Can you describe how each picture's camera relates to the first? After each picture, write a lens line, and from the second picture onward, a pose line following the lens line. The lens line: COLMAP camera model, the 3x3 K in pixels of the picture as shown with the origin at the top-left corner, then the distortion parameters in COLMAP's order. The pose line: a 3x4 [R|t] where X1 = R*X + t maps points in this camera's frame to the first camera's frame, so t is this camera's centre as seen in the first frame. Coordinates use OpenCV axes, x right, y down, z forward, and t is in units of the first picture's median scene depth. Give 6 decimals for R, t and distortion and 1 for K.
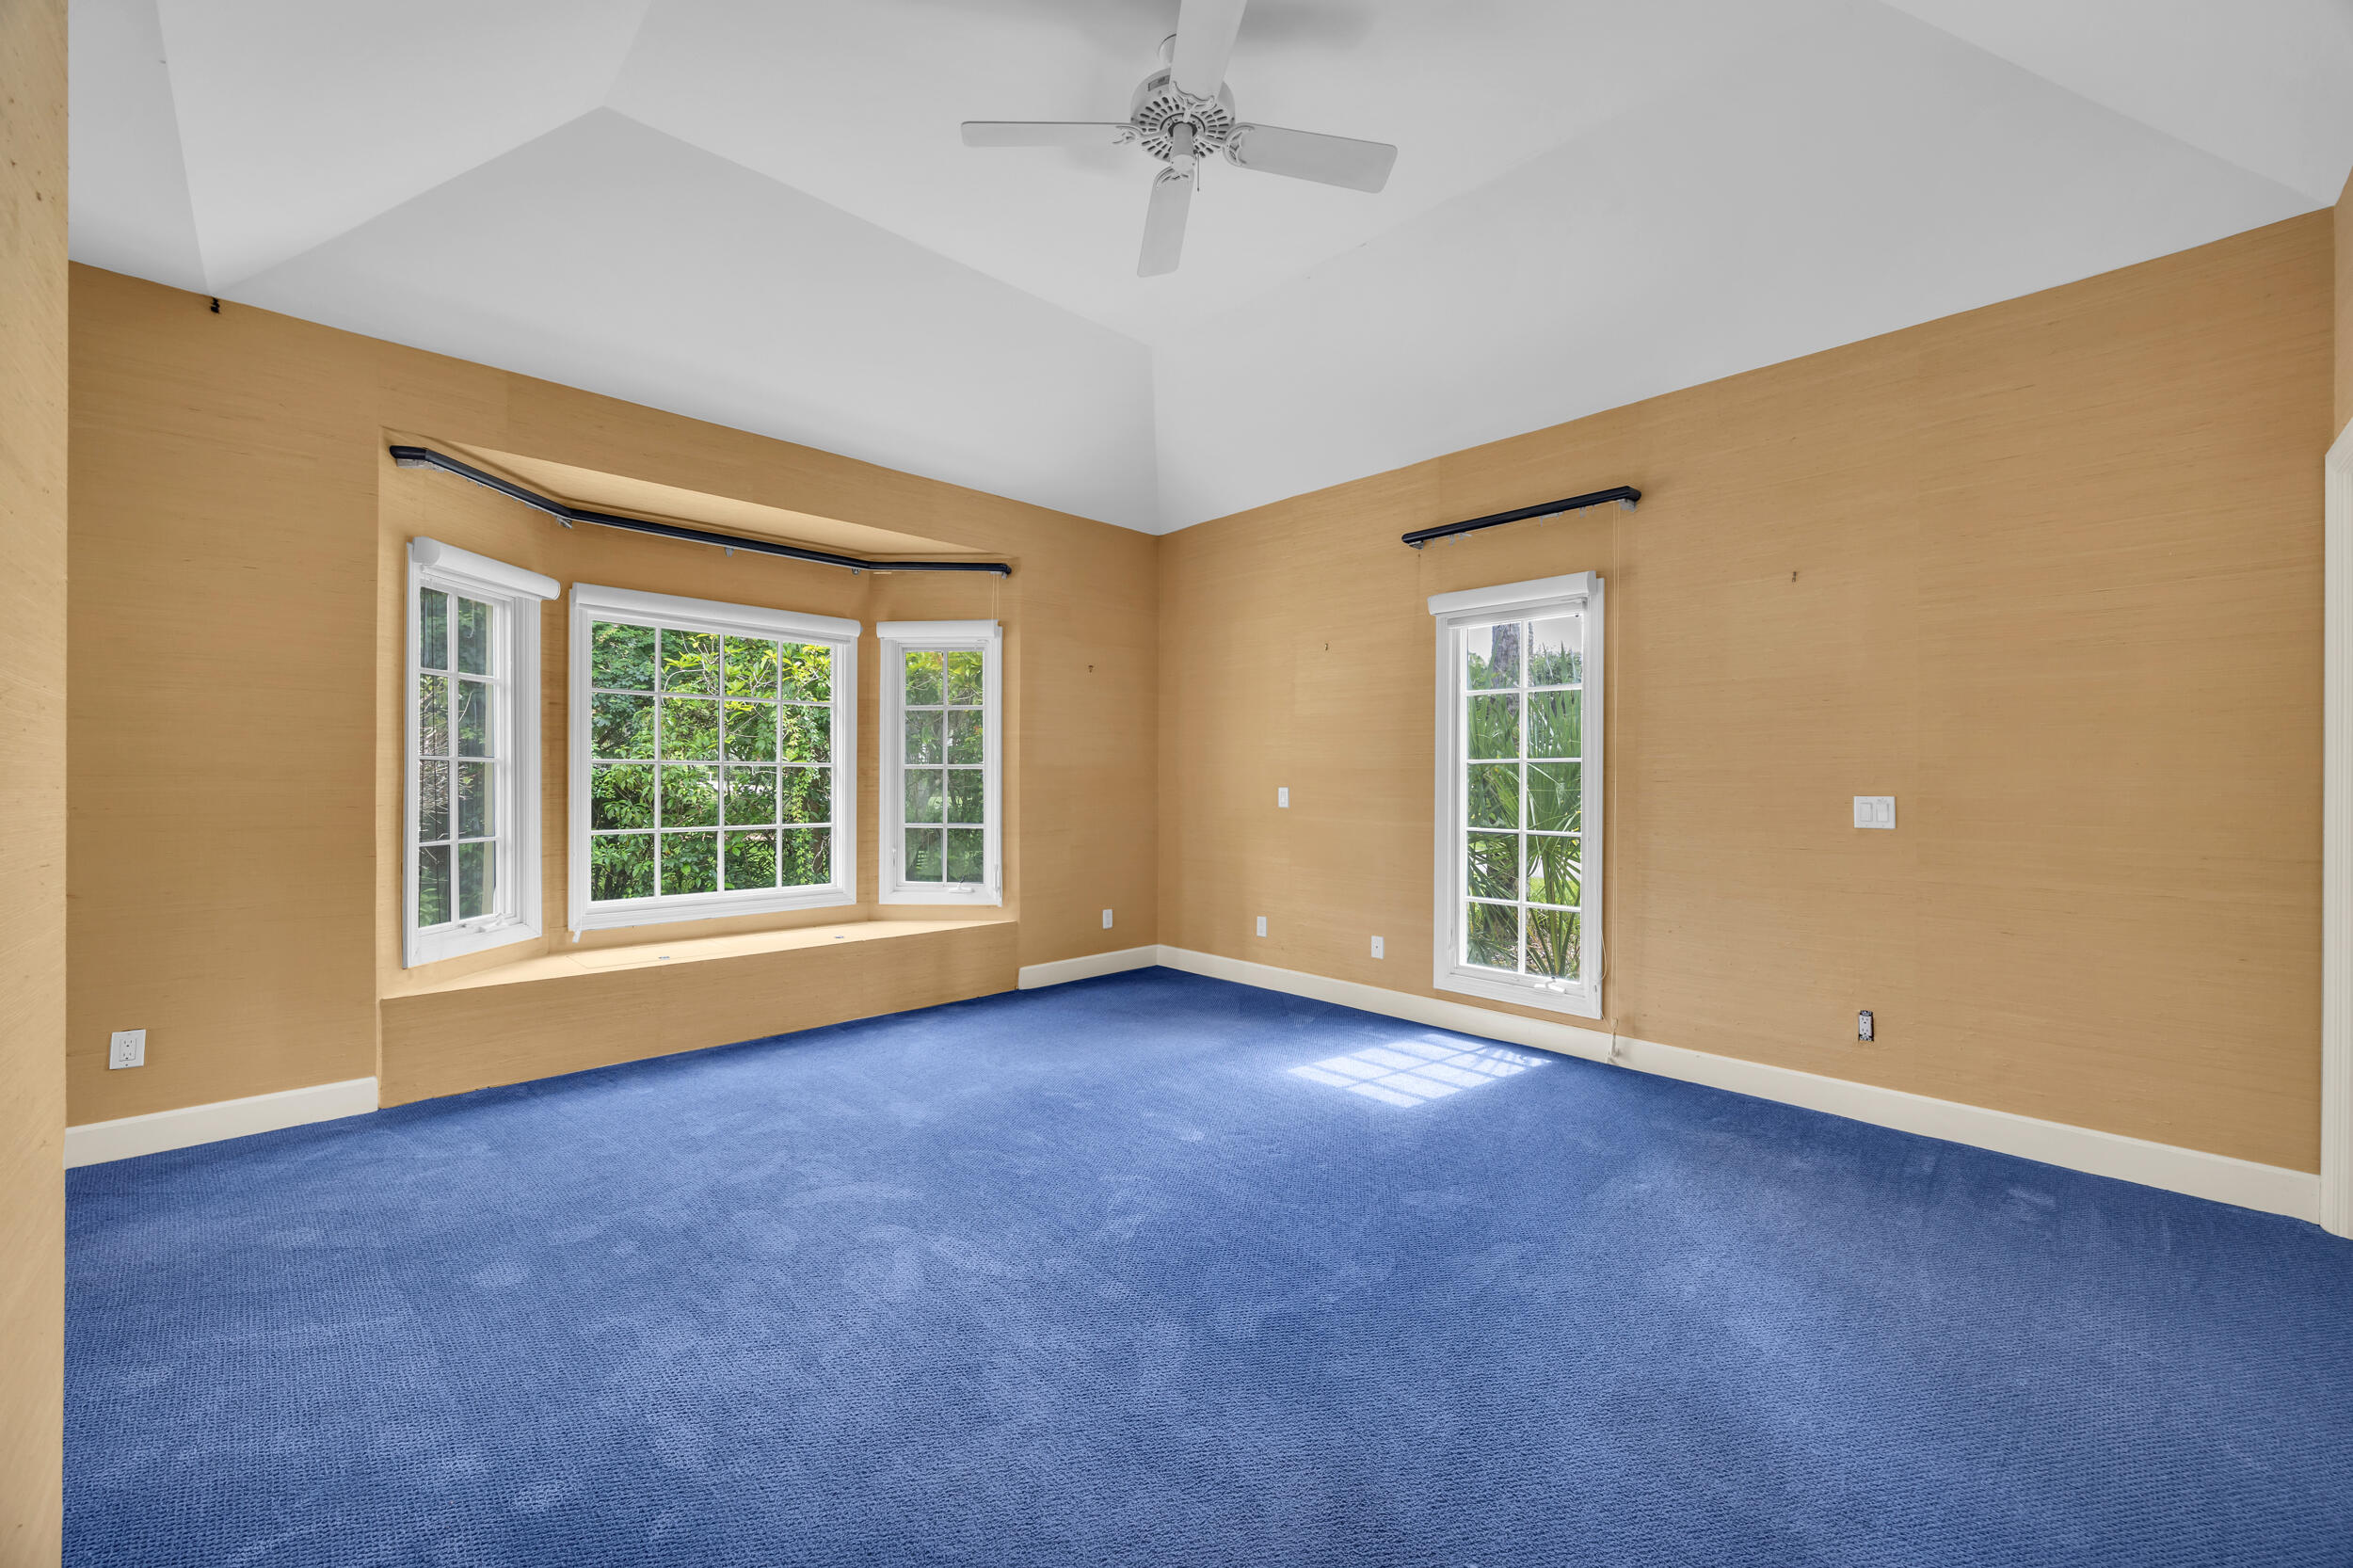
lens RADIAL K [[902.6, 0, 1174.5], [0, 902.6, 773.7], [0, 0, 1]] dist [-0.001101, -0.000036]
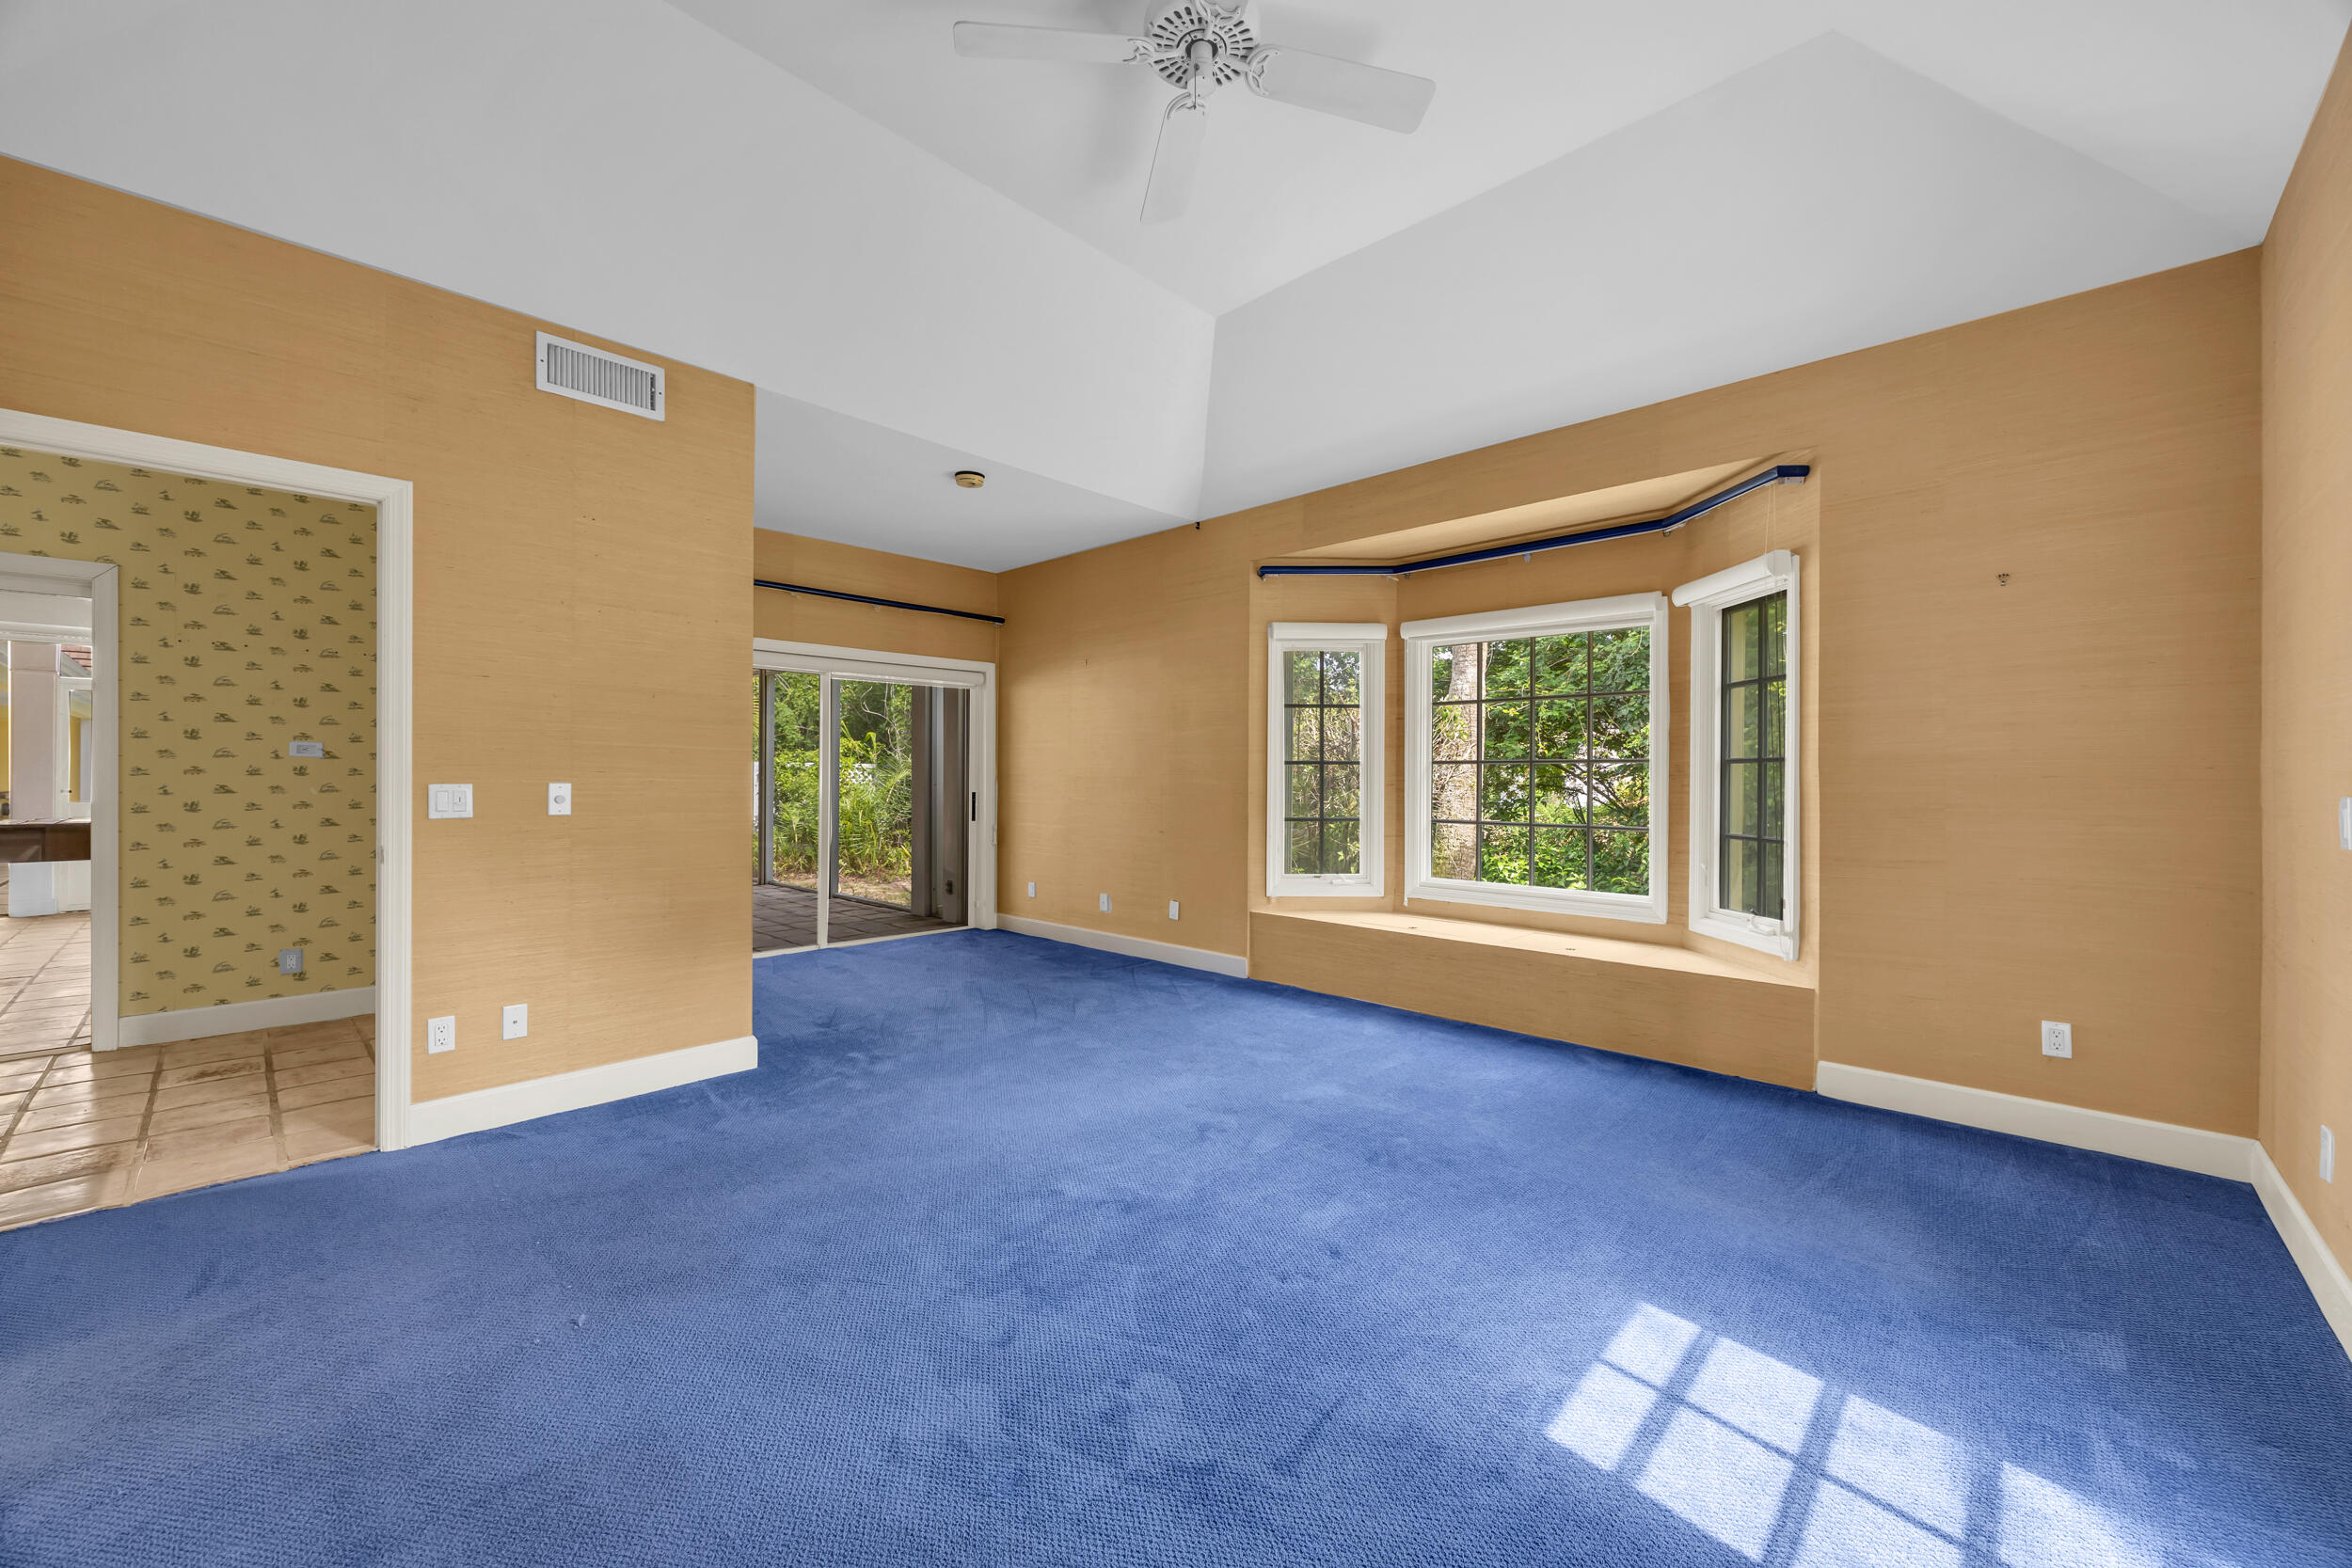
lens RADIAL K [[902.1, 0, 1174.0], [0, 902.1, 773.7], [0, 0, 1]] dist [-0.001101, -0.000036]
pose [[0.045594, -0.009429, -0.998916, 0.644088], [0.000220, 0.999956, -0.009429, 0.013610], [0.998960, 0.000210, 0.045594, 0.674968]]
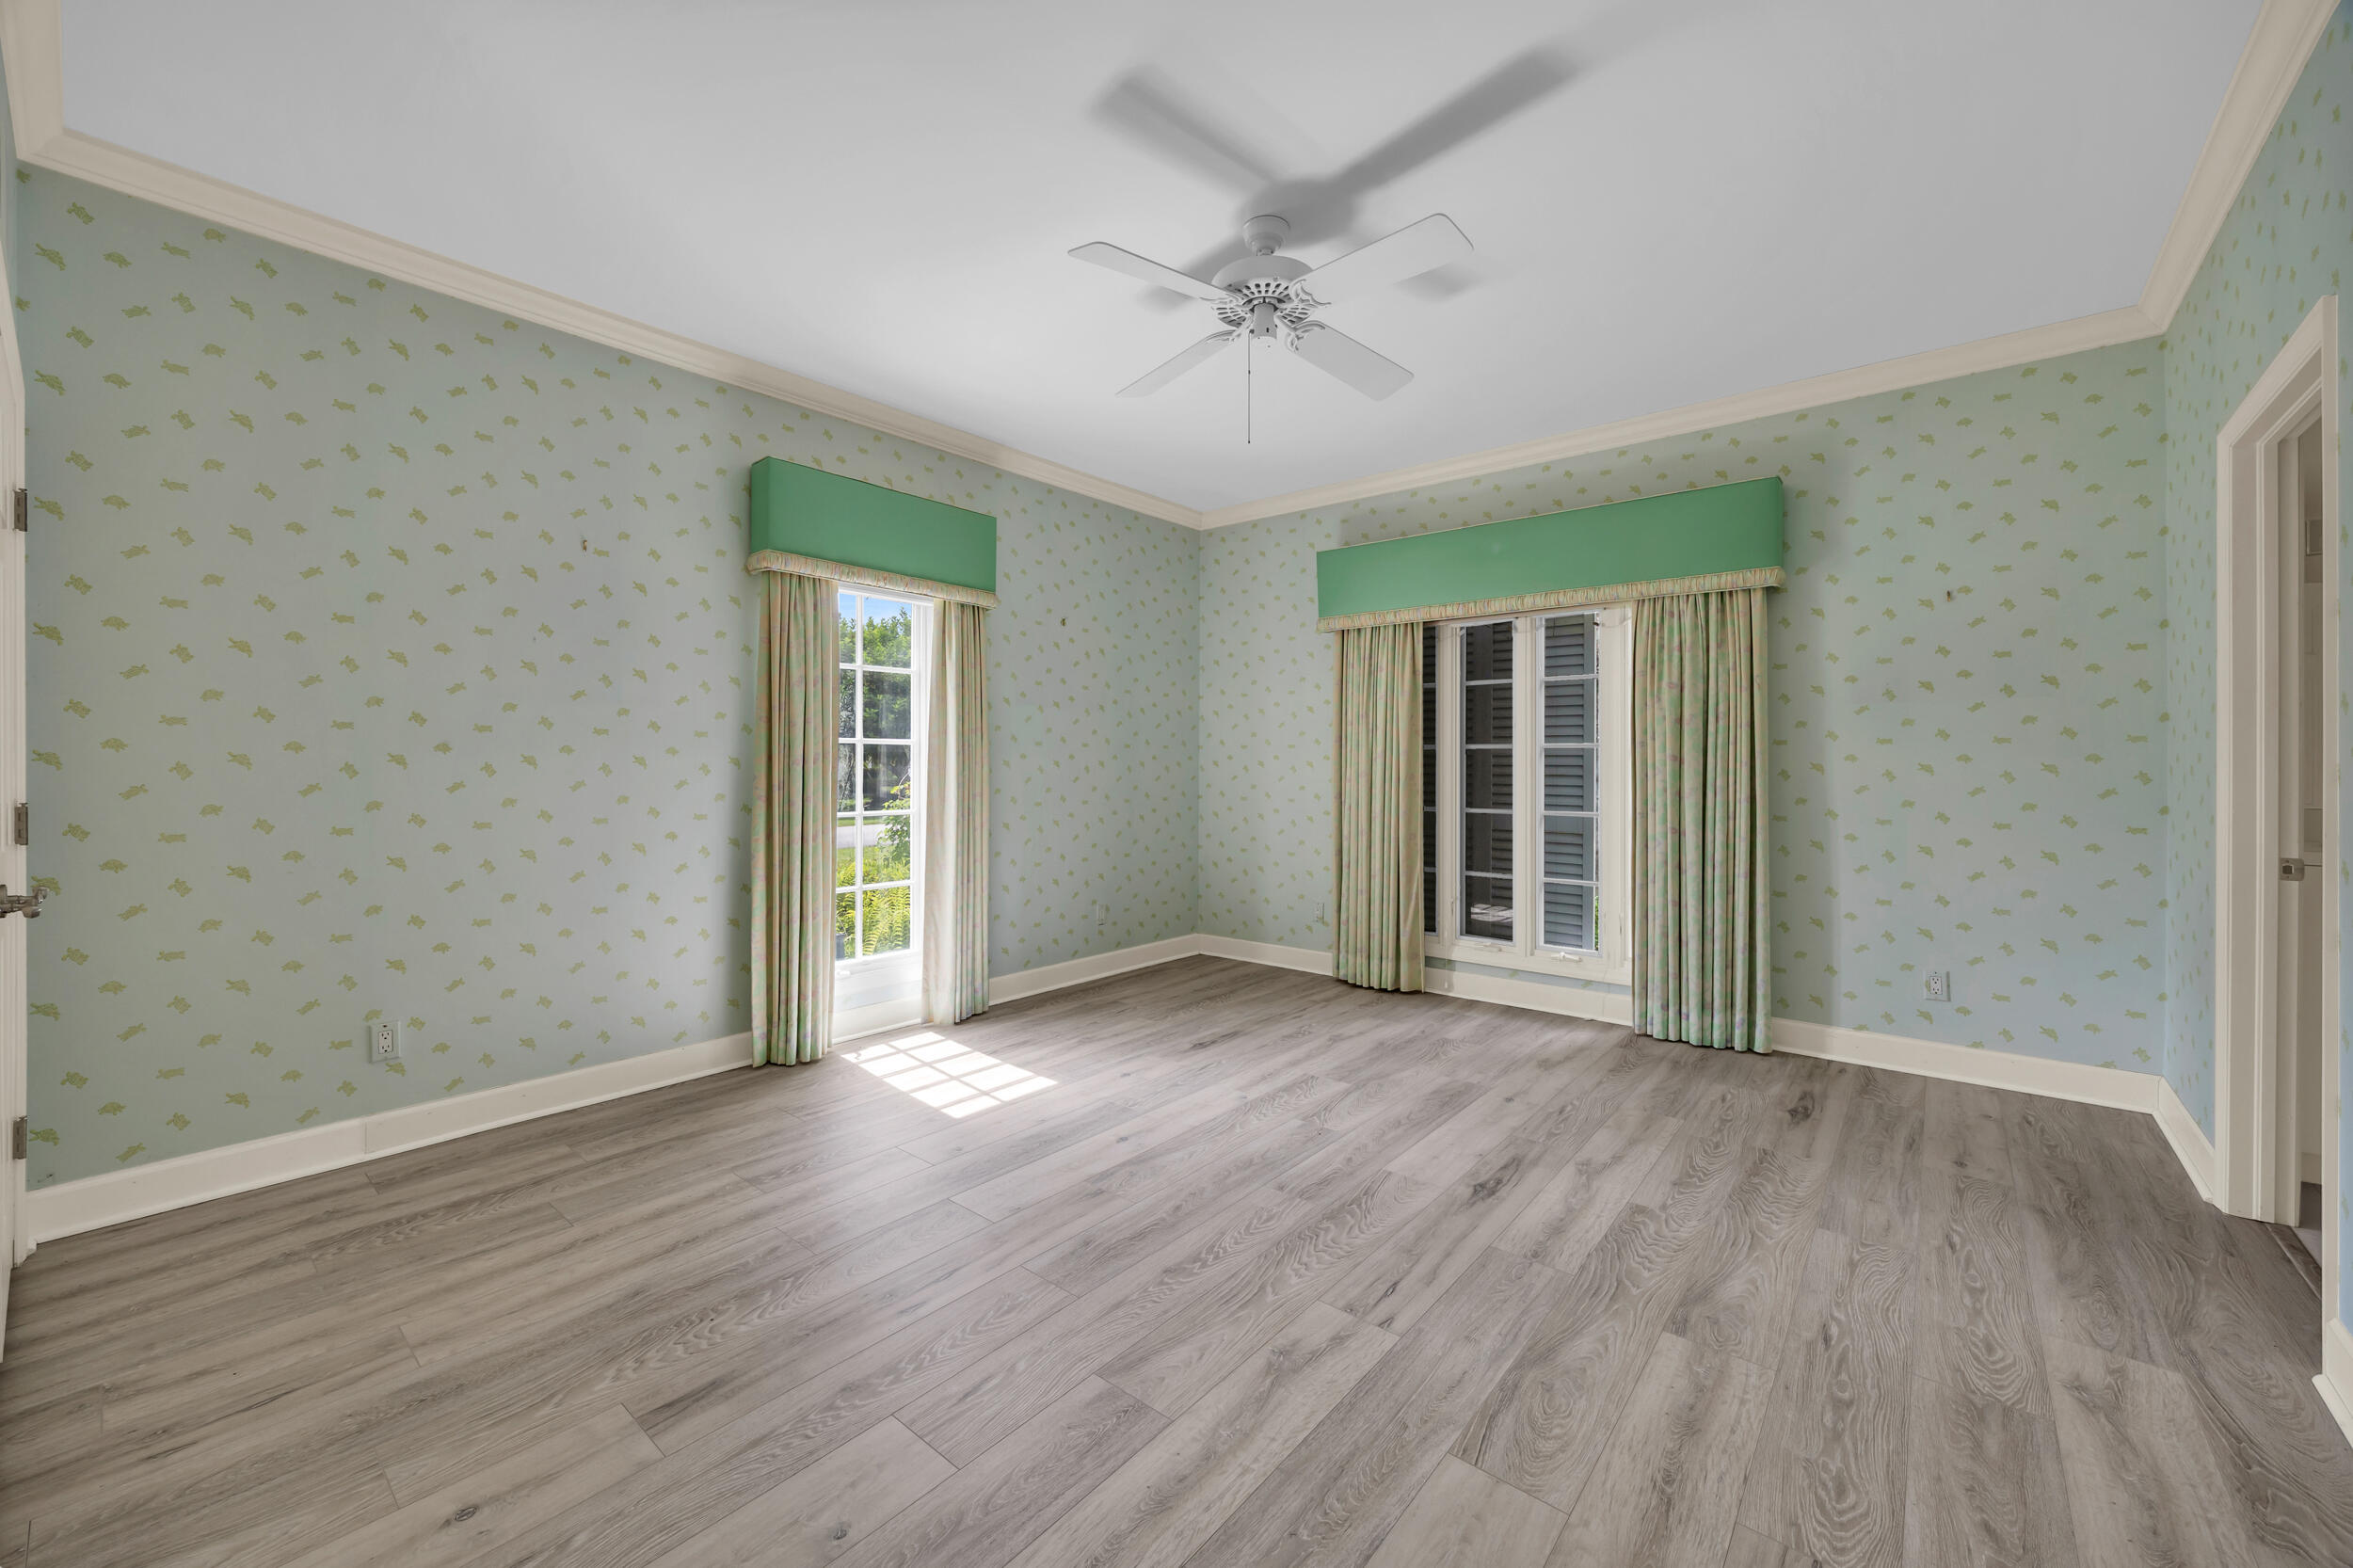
lens RADIAL K [[920.2, 0, 1175.4], [0, 920.2, 780.4], [0, 0, 1]] dist [-0.002206, -0.000189]
pose [[-0.108046, -0.015760, 0.994021, -0.689656], [-0.005774, 0.999867, 0.015225, 0.008934], [-0.994129, -0.004094, -0.108123, 0.860518]]
